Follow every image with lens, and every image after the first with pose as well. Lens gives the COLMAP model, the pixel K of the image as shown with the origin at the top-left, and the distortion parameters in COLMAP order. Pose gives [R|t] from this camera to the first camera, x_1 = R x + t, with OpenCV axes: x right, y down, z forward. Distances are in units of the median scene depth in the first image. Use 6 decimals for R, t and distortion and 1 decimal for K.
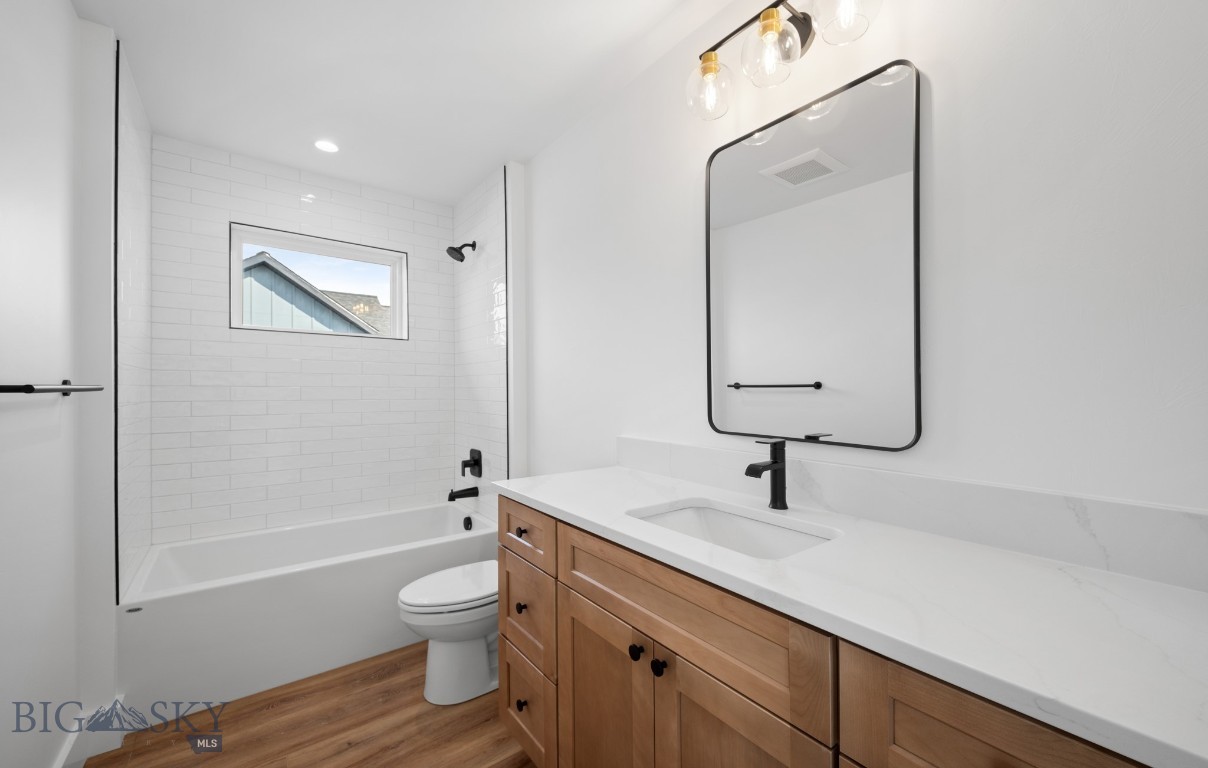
lens RADIAL K [[465.3, 0, 605.8], [0, 465.3, 398.0], [0, 0, 1]] dist [0.001079, -0.000099]
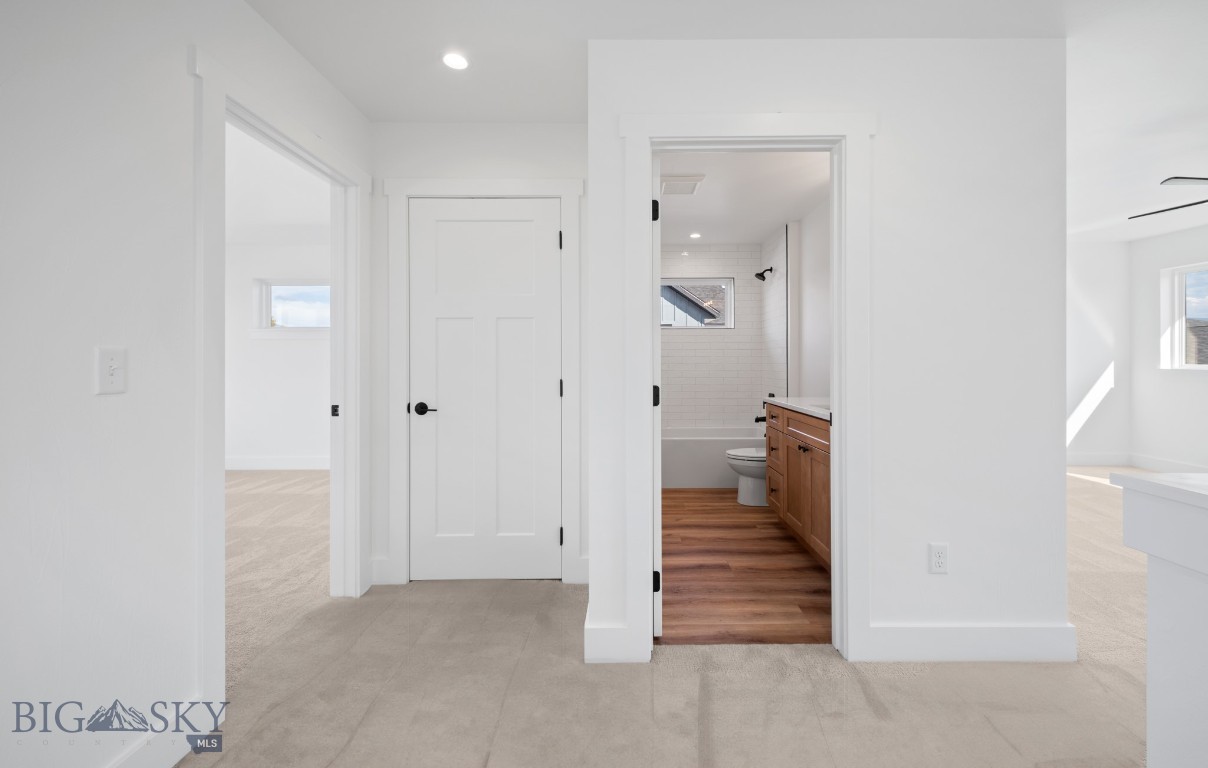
lens RADIAL K [[477.2, 0, 617.4], [0, 477.2, 372.0], [0, 0, 1]] dist [0.000129, -0.000193]
pose [[0.785238, 0.005389, -0.619171, 0.343713], [-0.003169, 0.999984, 0.004684, 0.028652], [0.619186, -0.001716, 0.785242, -0.678877]]
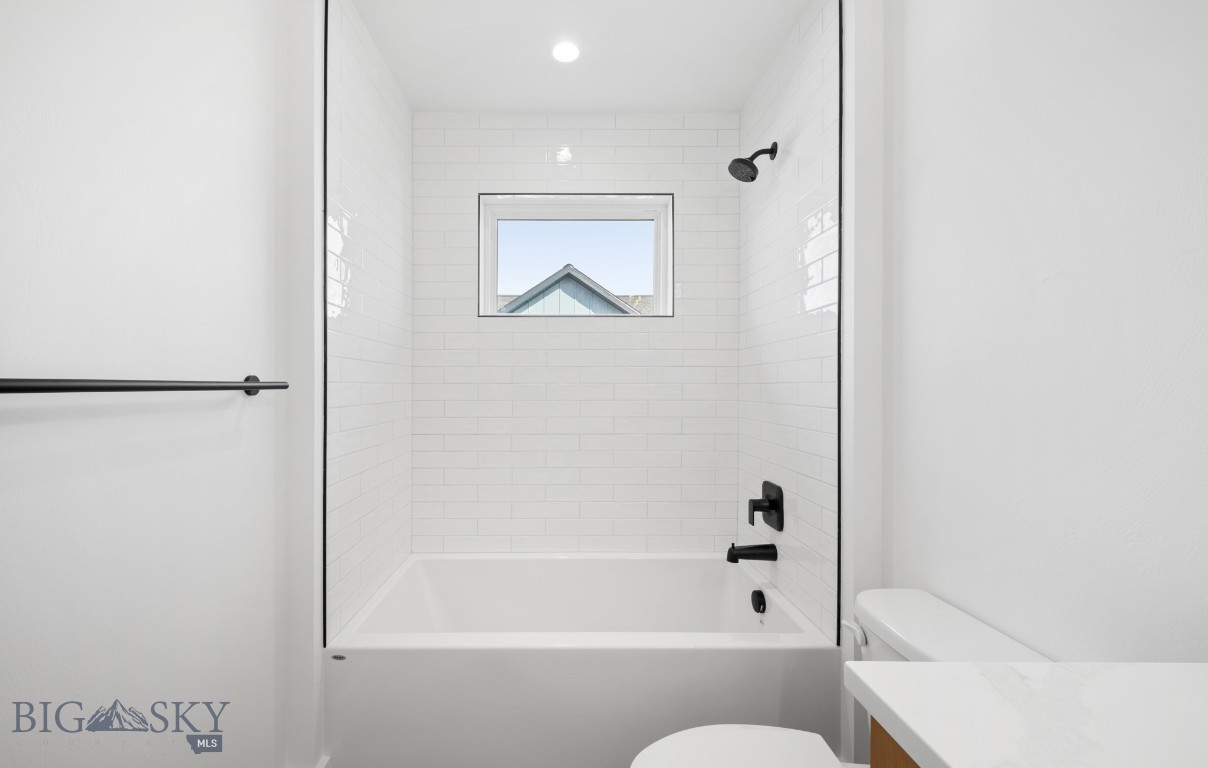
lens RADIAL K [[479.8, 0, 563.7], [0, 479.8, 398.8], [0, 0, 1]] dist [0.001874, 0.000074]
pose [[0.787009, 0.011683, -0.616831, -0.109695], [-0.007095, 0.999926, 0.009886, -0.005364], [0.616901, -0.003404, 0.787033, 0.338787]]
